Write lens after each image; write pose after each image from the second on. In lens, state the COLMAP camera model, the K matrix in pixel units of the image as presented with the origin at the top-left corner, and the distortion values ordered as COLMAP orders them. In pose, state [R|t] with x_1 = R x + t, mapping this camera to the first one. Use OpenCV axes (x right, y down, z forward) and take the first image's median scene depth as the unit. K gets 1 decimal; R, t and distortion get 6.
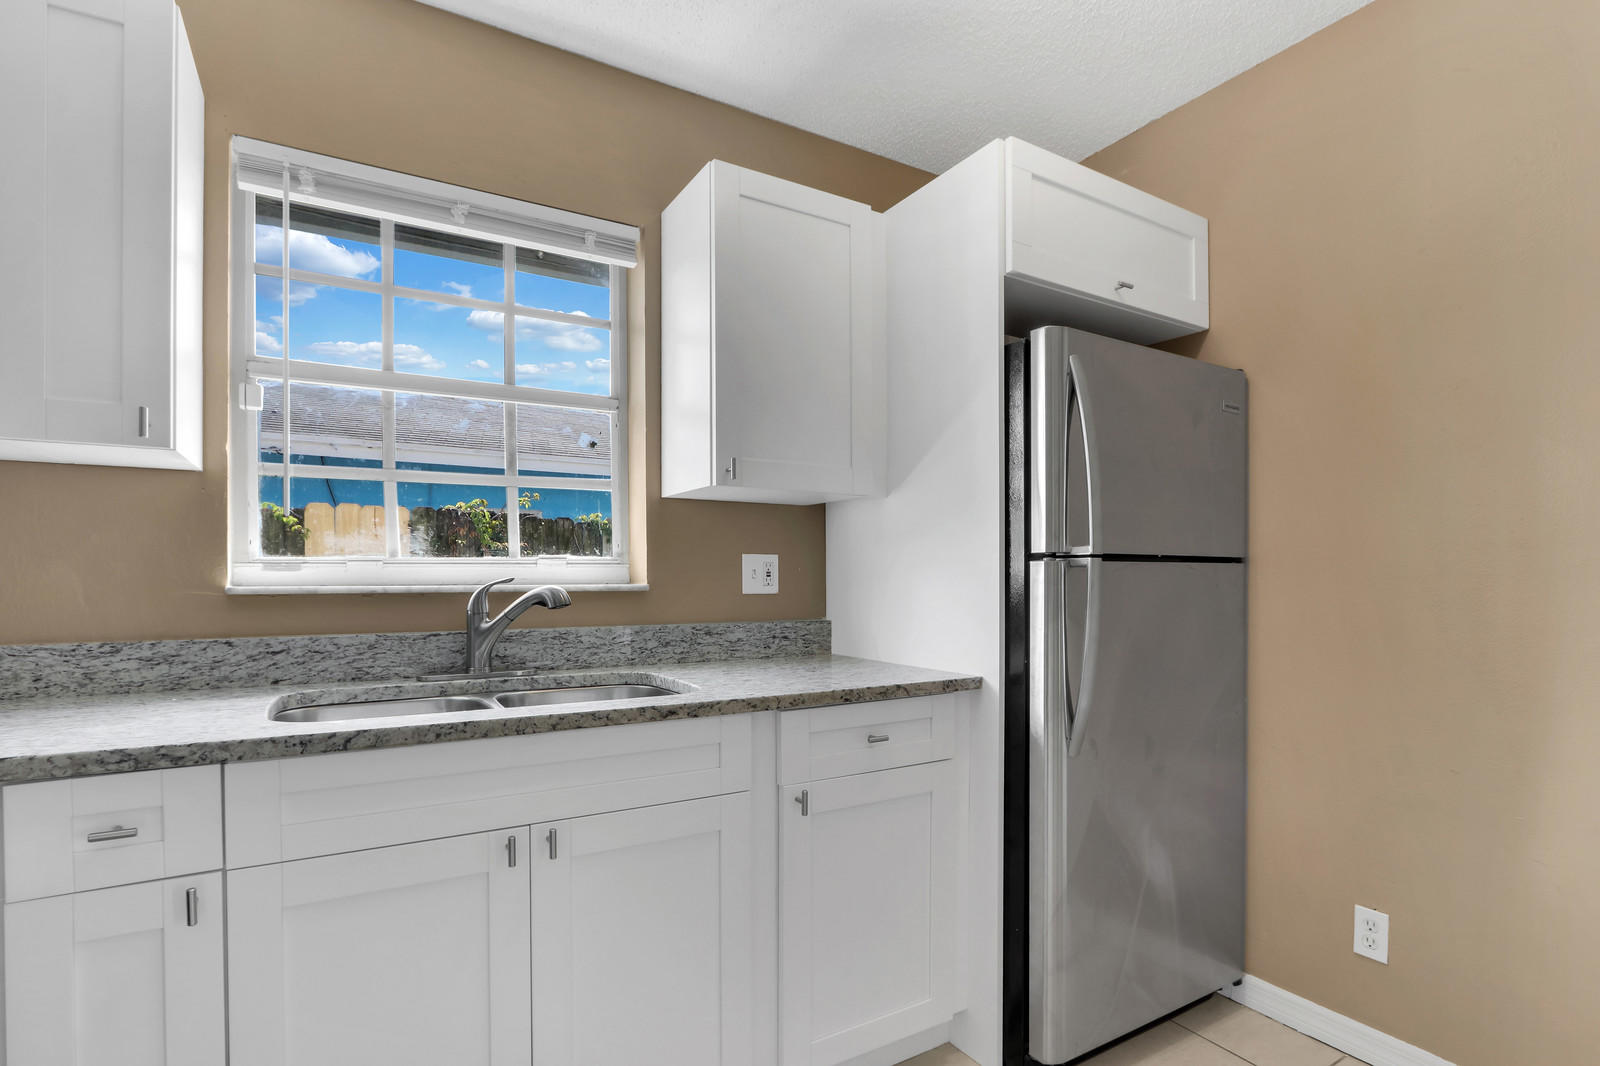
lens RADIAL K [[779.1, 0, 781.4], [0, 779.1, 586.0], [0, 0, 1]] dist [-0.004468, -0.000399]
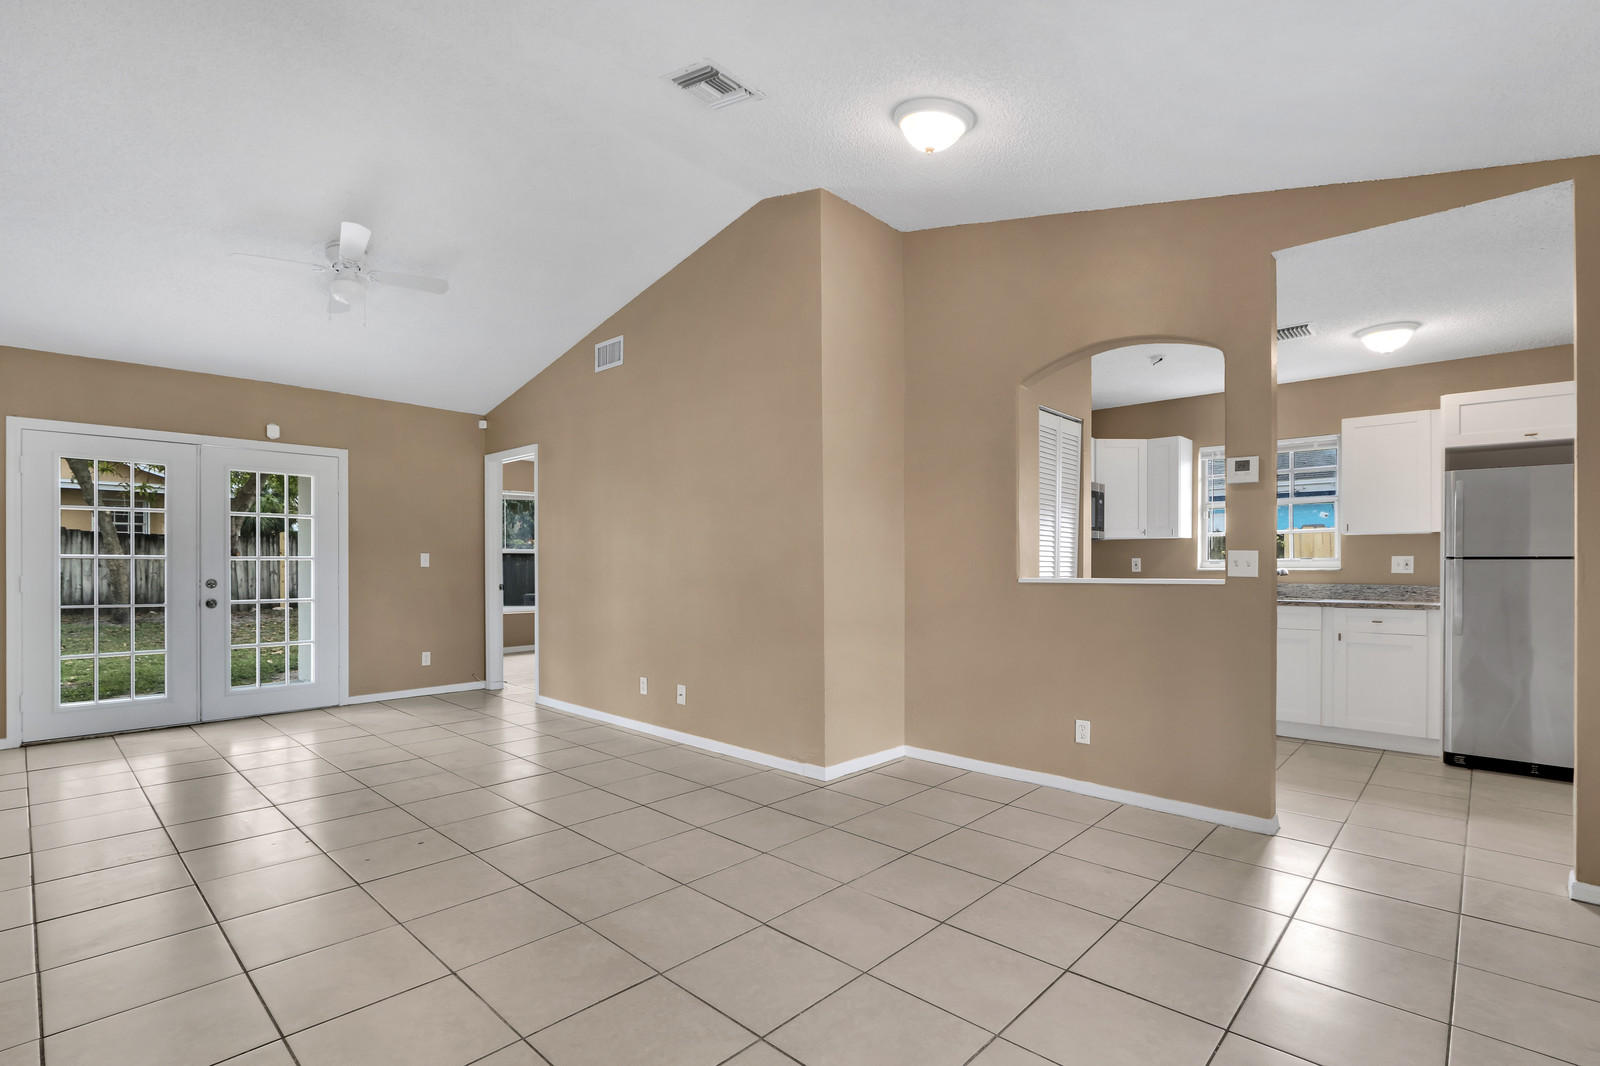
lens RADIAL K [[758.0, 0, 788.8], [0, 758.0, 564.9], [0, 0, 1]] dist [-0.004188, -0.000564]
pose [[0.287568, -0.000259, -0.957760, 1.995066], [-0.008227, 0.999962, -0.002740, 0.008680], [0.957725, 0.008667, 0.287555, -1.745399]]
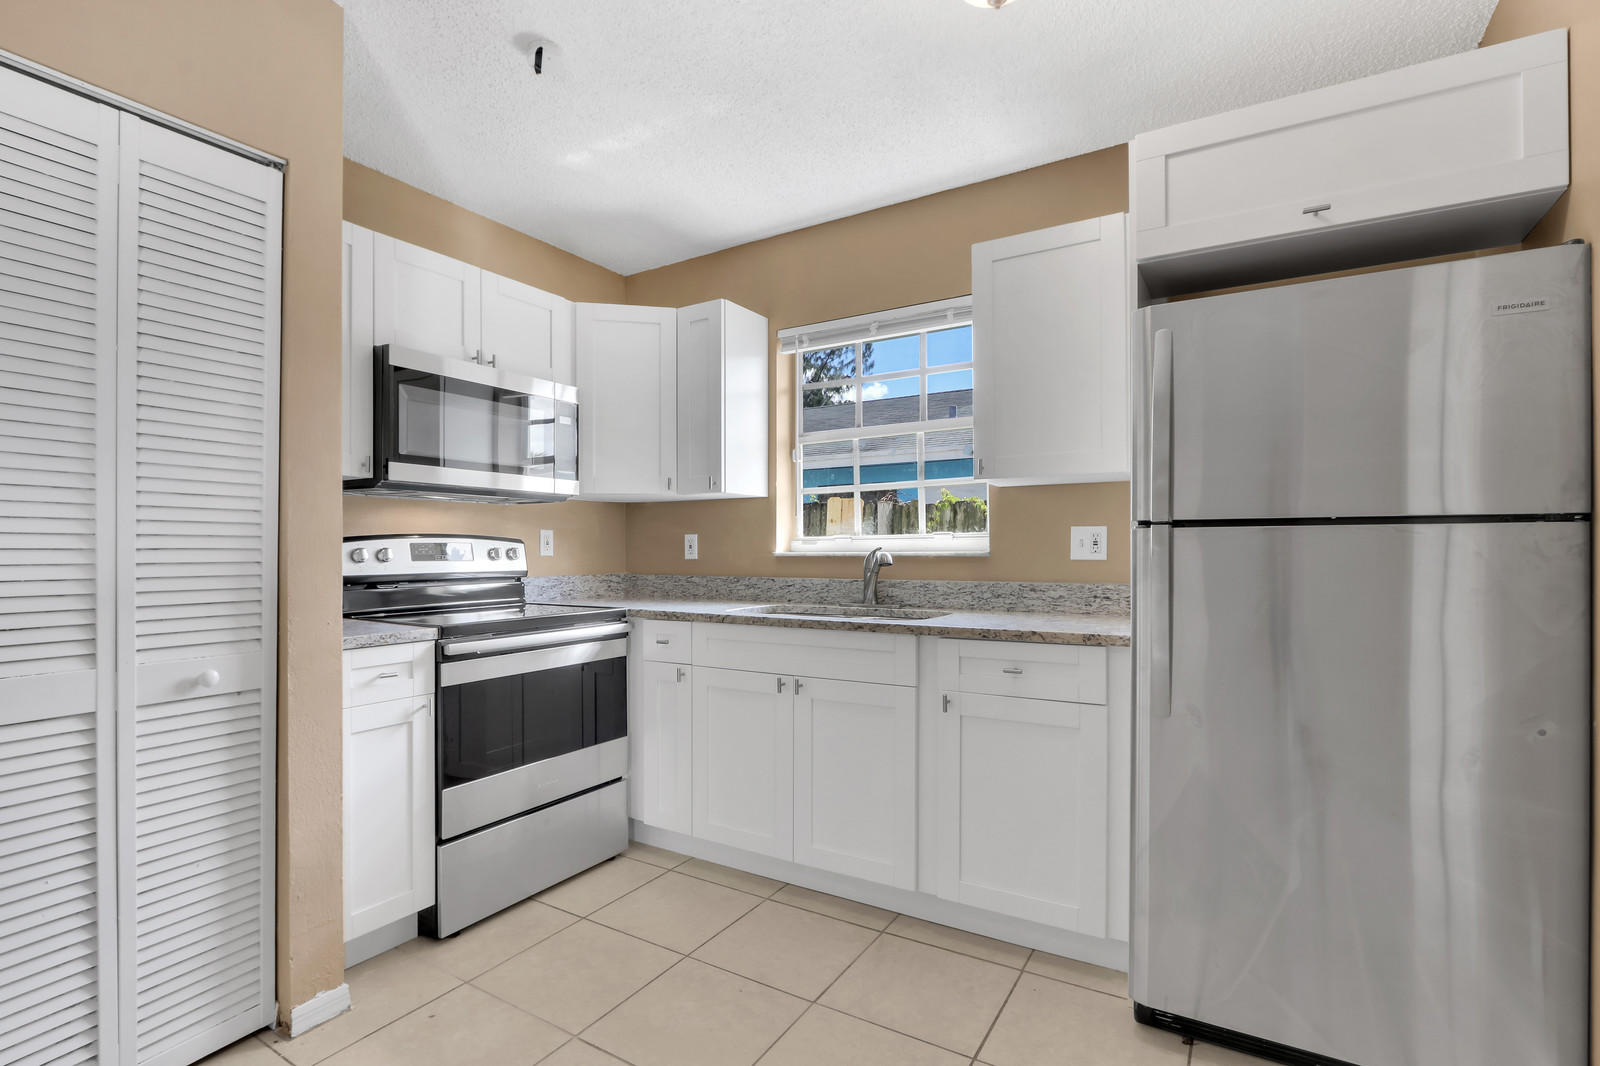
lens RADIAL K [[758.0, 0, 788.8], [0, 758.0, 564.9], [0, 0, 1]] dist [-0.004188, -0.000564]
pose [[0.473408, 0.014746, -0.880720, 0.949408], [-0.004229, 0.999886, 0.014468, 0.003967], [0.880833, -0.003124, 0.473416, 0.073780]]
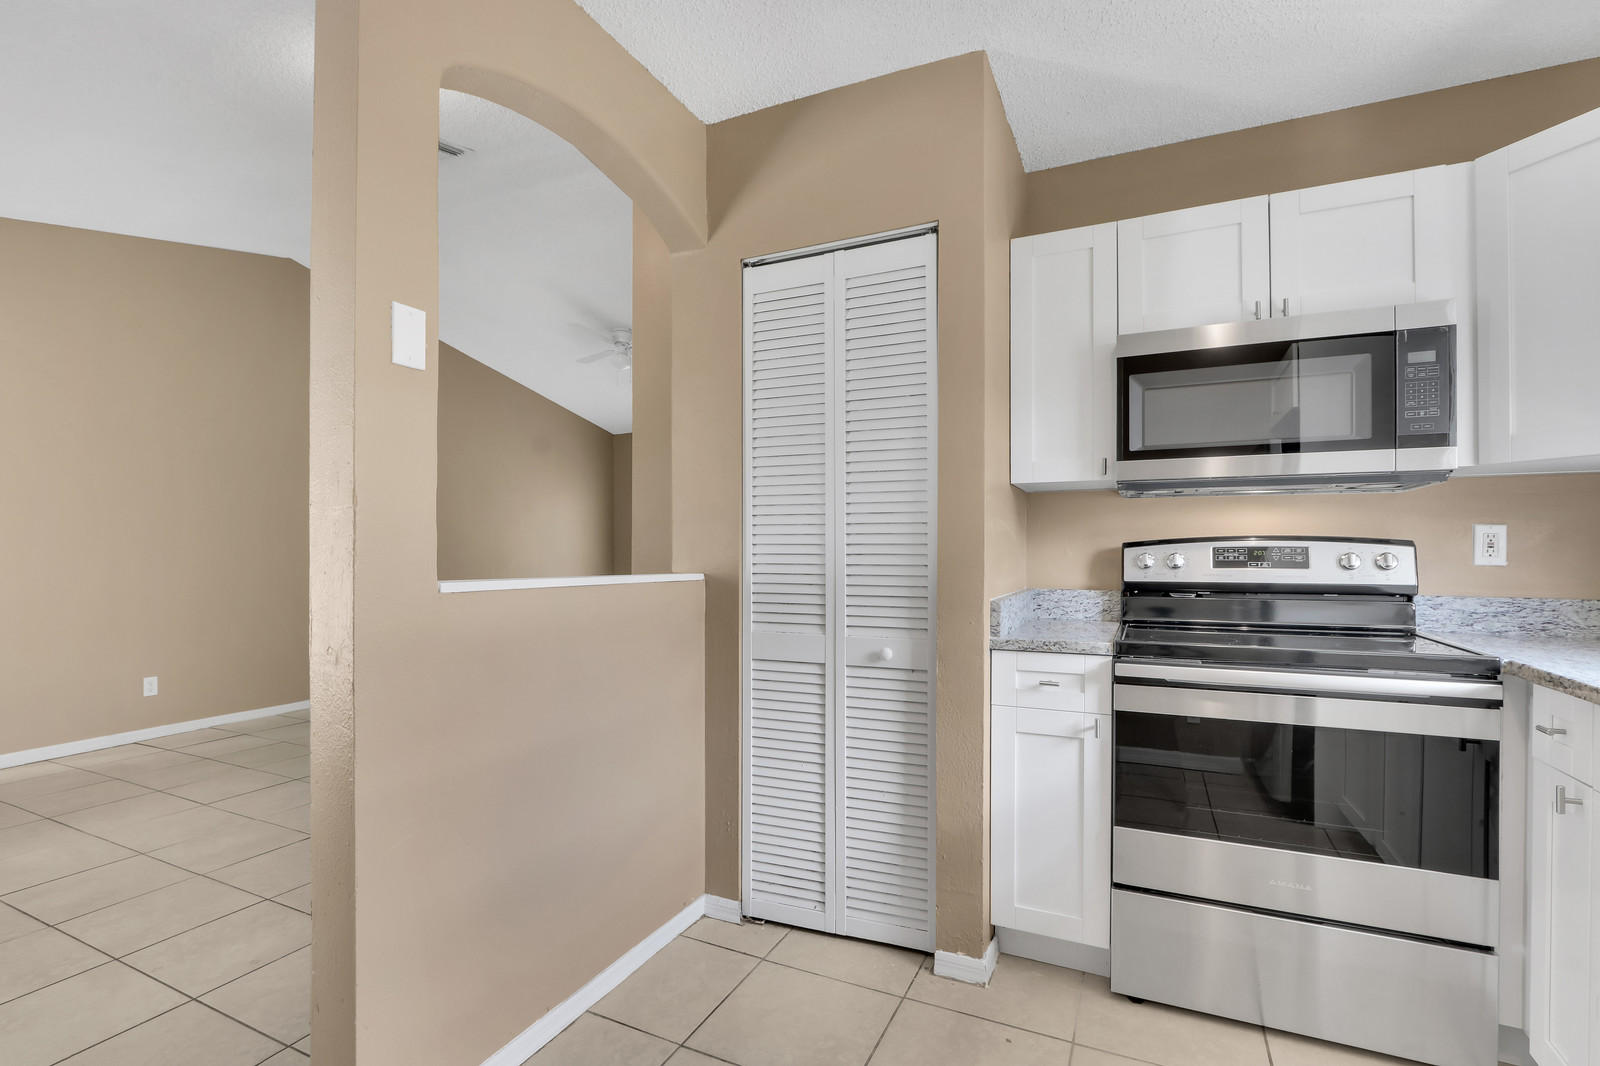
lens RADIAL K [[758.0, 0, 788.8], [0, 758.0, 564.9], [0, 0, 1]] dist [-0.004188, -0.000564]
pose [[-0.824012, 0.005623, -0.566544, 0.621712], [-0.007036, 0.999772, 0.020157, -0.005073], [0.566528, 0.020596, -0.823785, 0.760130]]
